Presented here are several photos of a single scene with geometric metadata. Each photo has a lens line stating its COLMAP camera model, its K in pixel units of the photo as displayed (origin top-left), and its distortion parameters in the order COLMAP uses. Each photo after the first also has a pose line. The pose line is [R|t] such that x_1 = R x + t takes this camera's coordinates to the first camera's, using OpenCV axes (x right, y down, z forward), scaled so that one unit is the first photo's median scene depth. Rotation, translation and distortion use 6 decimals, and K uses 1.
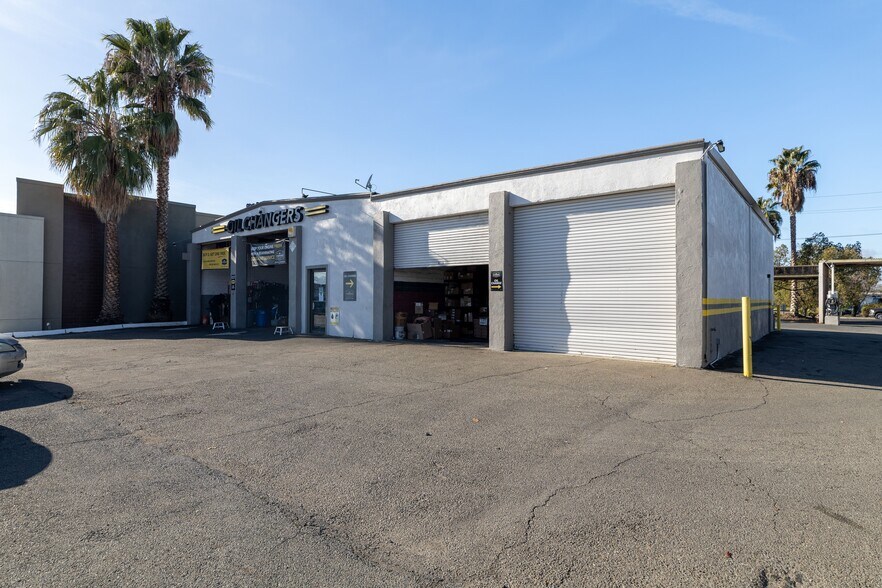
lens RADIAL K [[473.6, 0, 441.0], [0, 473.6, 294.0], [0, 0, 1]] dist [0.000434, 0.000371]
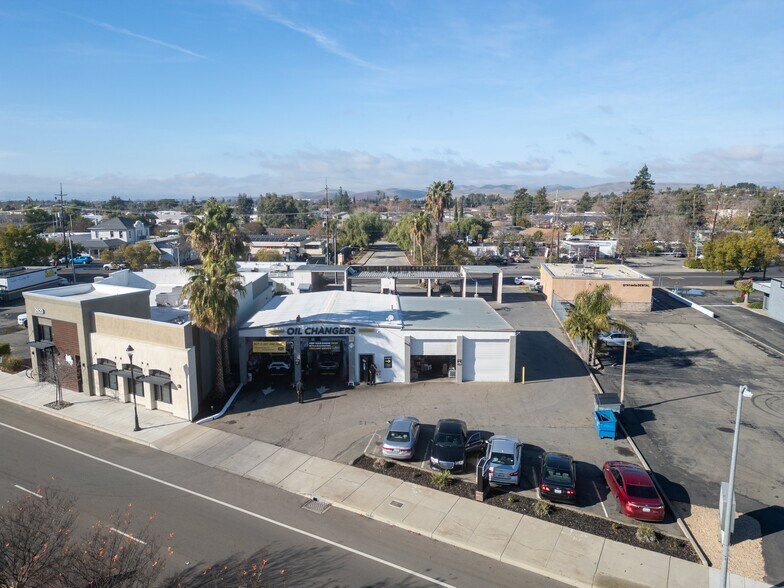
lens RADIAL K [[548.0, 0, 392.0], [0, 548.0, 294.0], [0, 0, 1]] dist [0.091024, -0.090549]
pose [[0.760924, -0.120507, 0.637552, -1.900665], [-0.001515, 0.982269, 0.187472, -0.876387], [-0.648839, -0.143618, 0.747250, -1.072815]]
